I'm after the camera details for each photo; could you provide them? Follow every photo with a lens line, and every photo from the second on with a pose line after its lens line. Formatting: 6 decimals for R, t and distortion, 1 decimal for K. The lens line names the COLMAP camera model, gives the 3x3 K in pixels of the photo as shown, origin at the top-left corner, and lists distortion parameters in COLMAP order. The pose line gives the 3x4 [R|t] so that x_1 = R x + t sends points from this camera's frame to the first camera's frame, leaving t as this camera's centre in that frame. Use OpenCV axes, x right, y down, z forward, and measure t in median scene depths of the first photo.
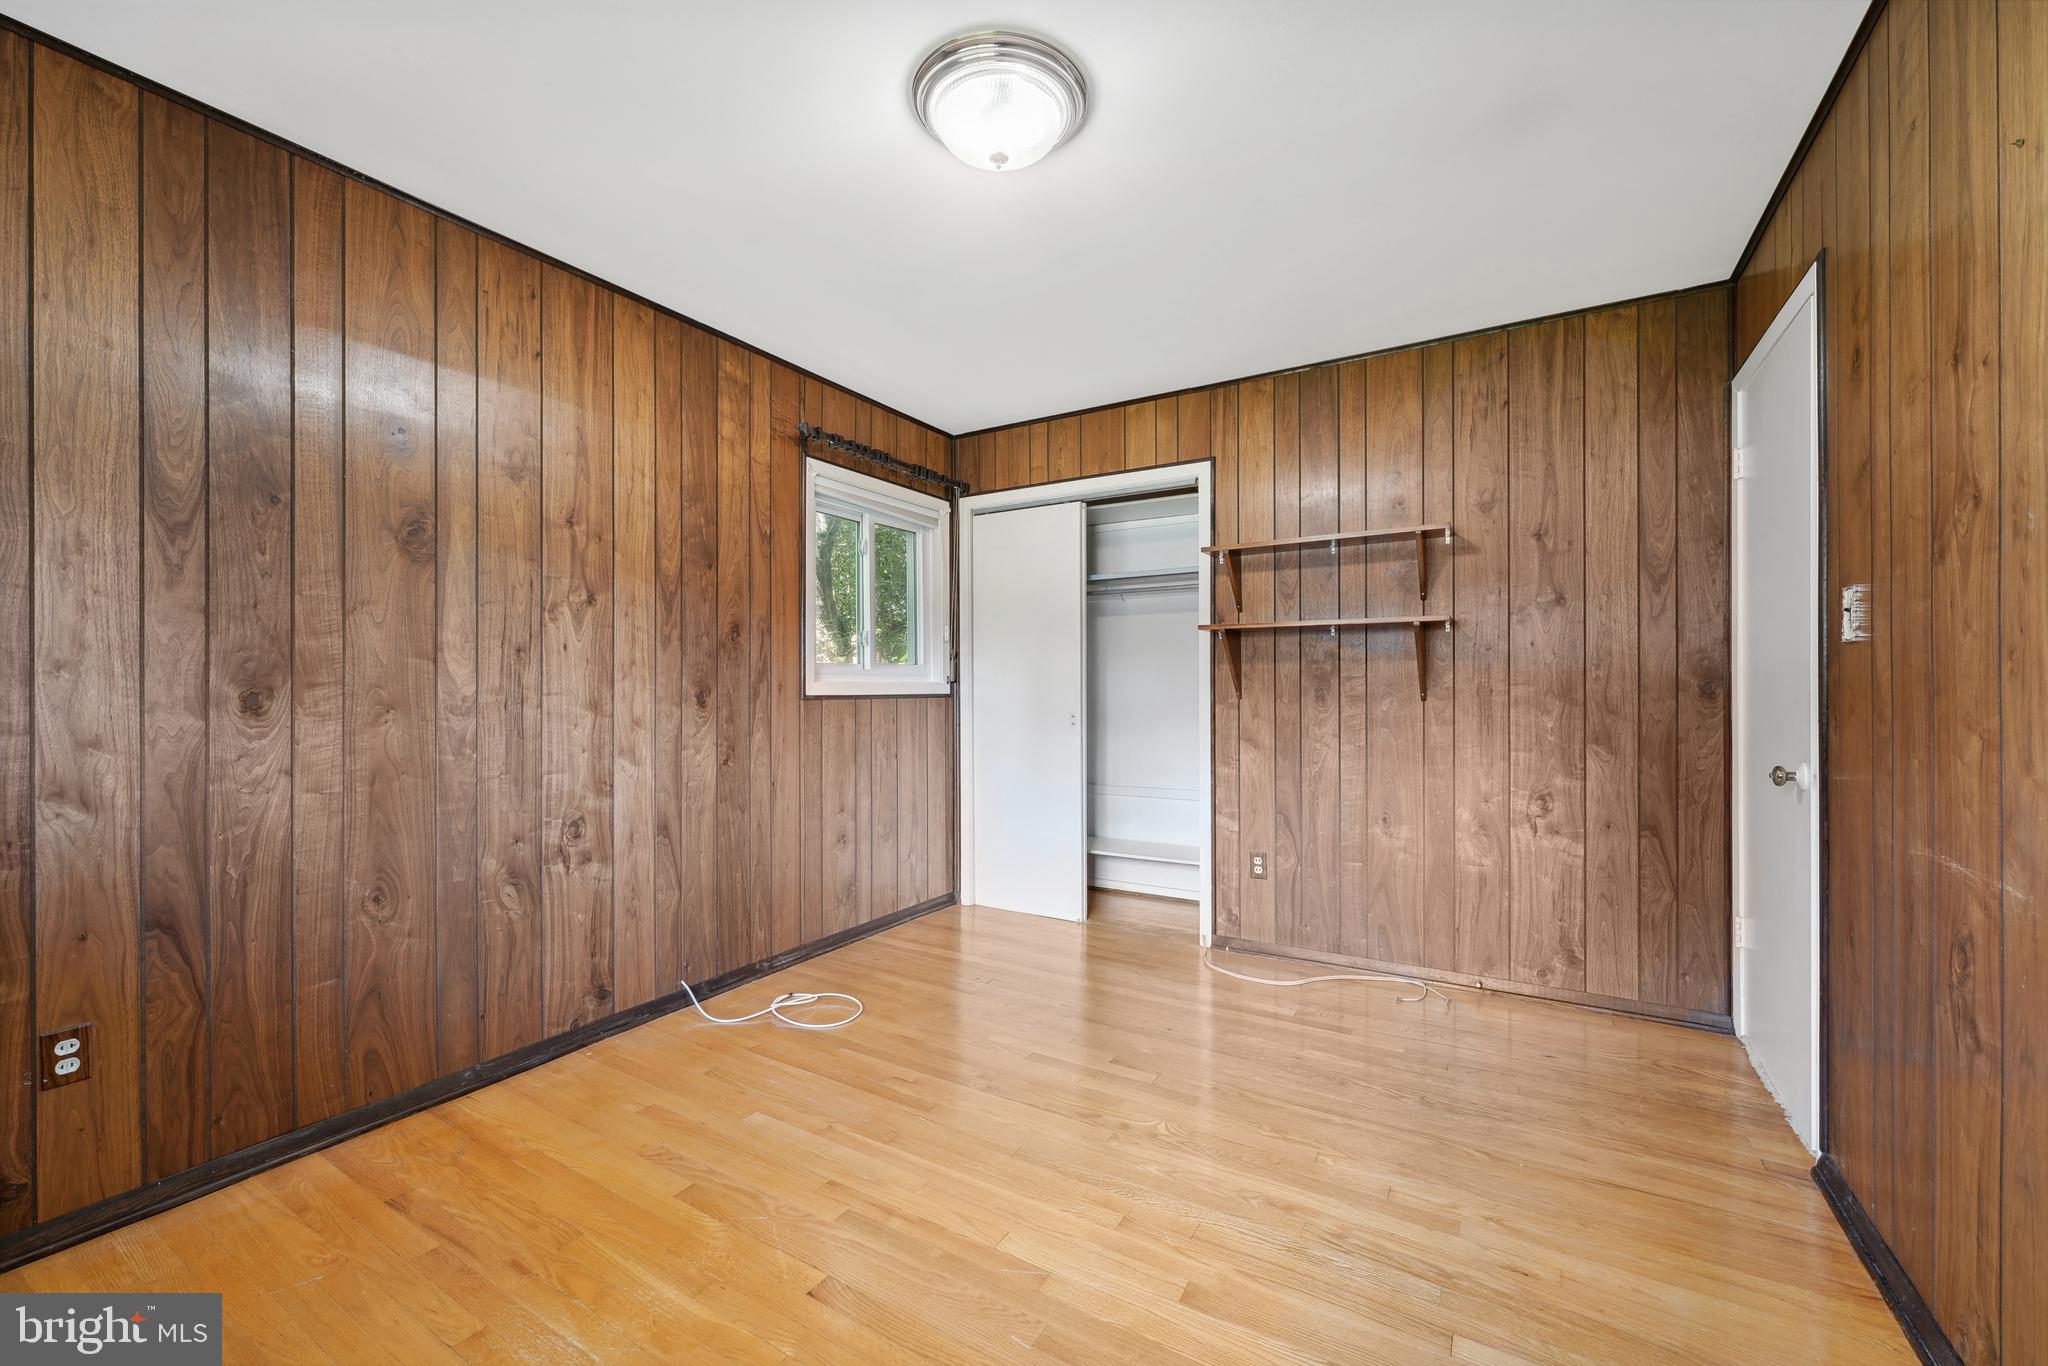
lens RADIAL K [[817.3, 0, 1029.0], [0, 817.3, 684.7], [0, 0, 1]] dist [-0.002691, 0.000466]
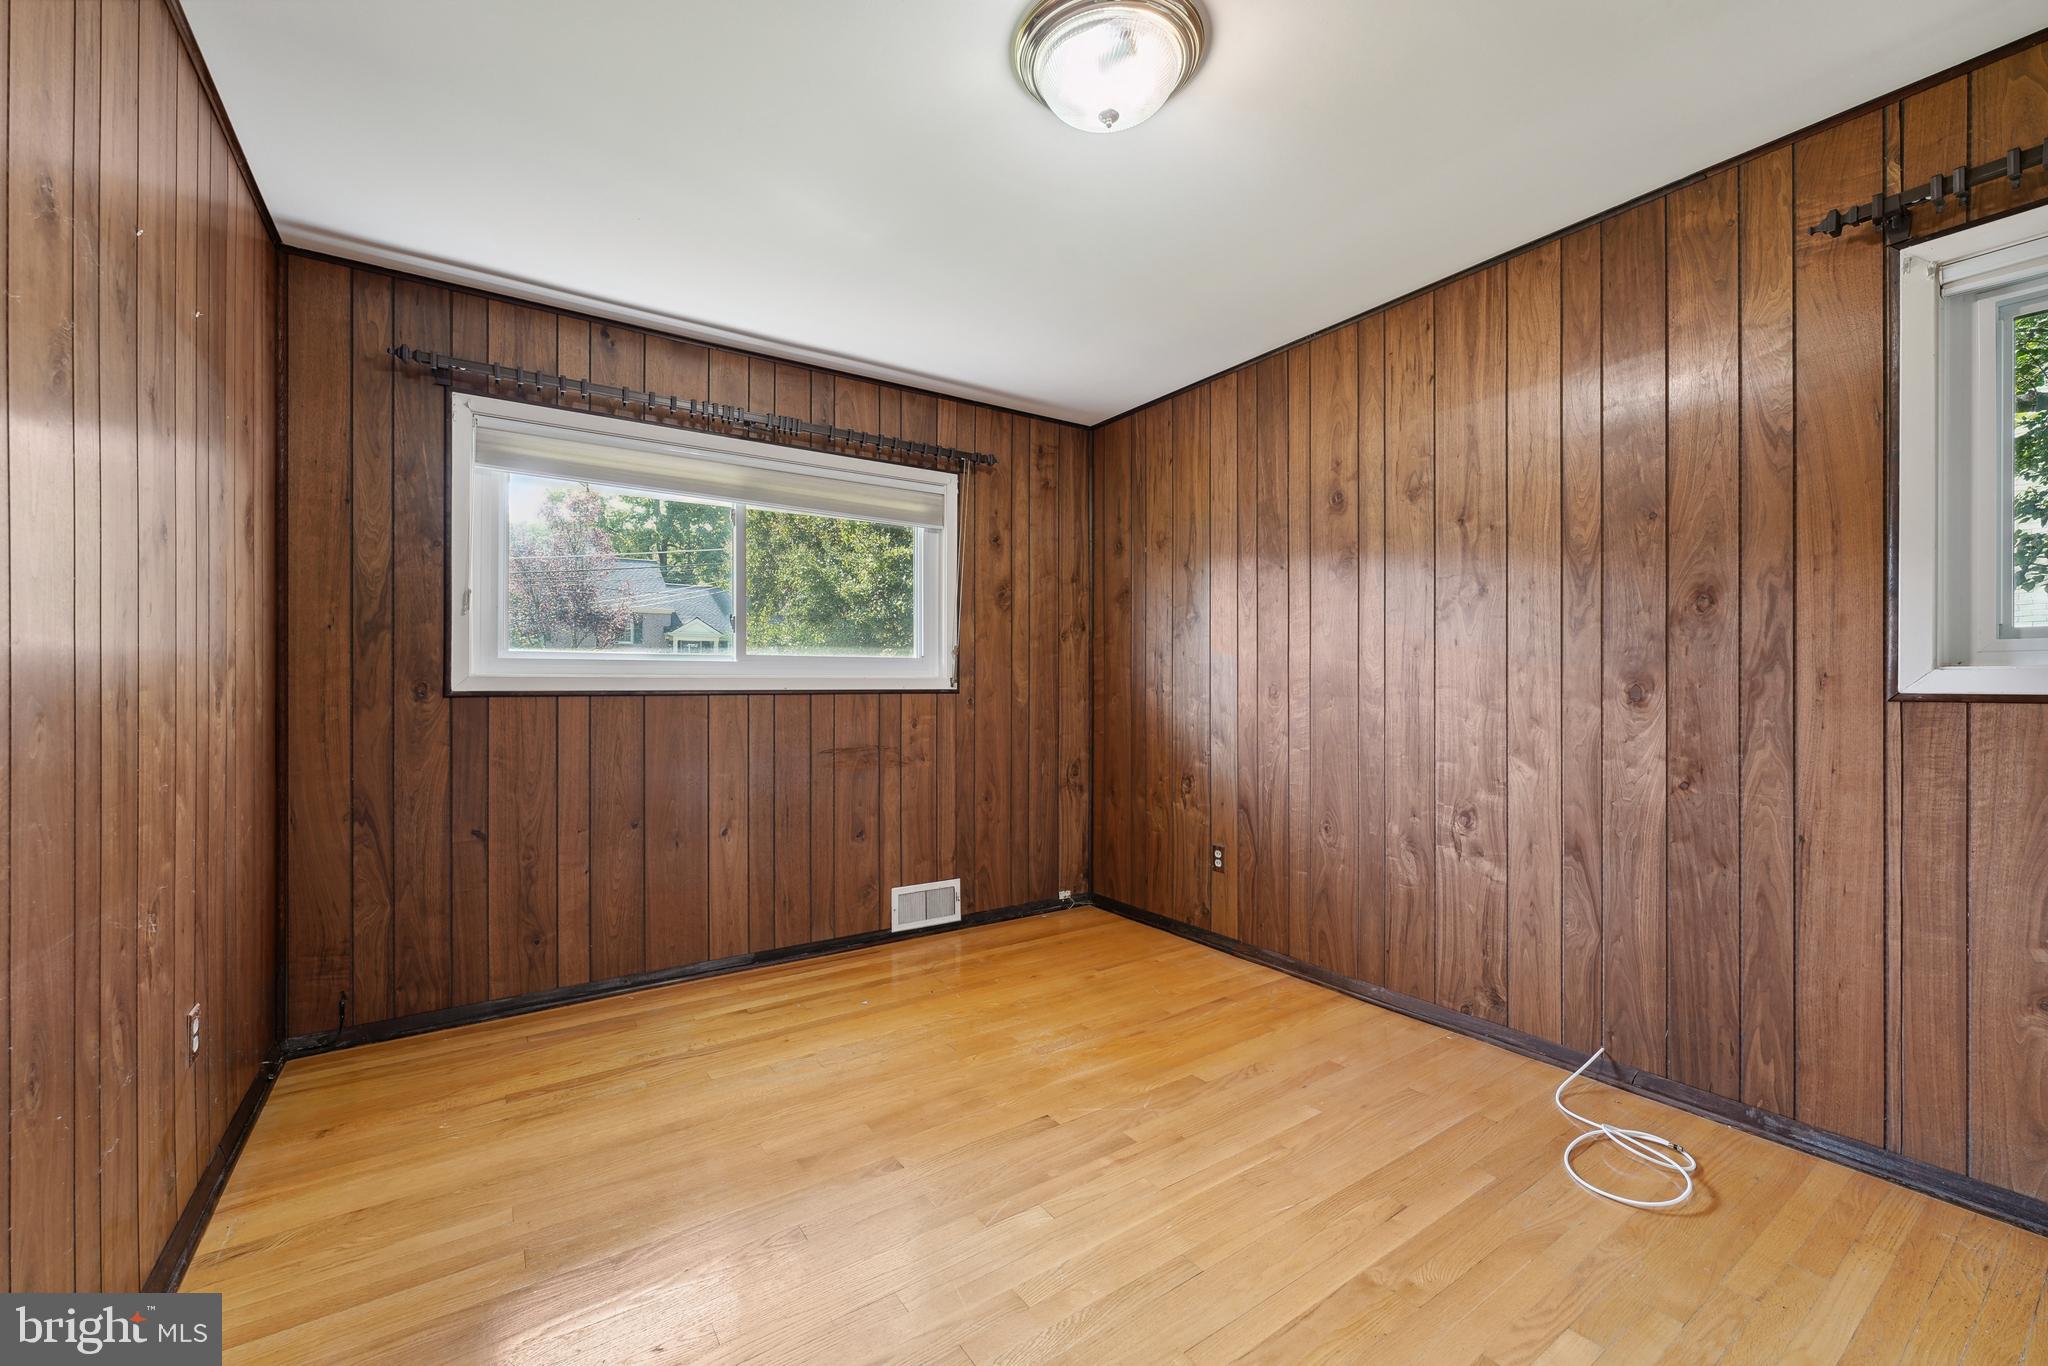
lens RADIAL K [[817.3, 0, 1031.6], [0, 817.3, 684.1], [0, 0, 1]] dist [-0.002691, 0.000466]
pose [[-0.410733, -0.001678, -0.911754, 0.590109], [0.002911, 0.999991, -0.003152, 0.009137], [0.911751, -0.003949, -0.410724, 0.908814]]
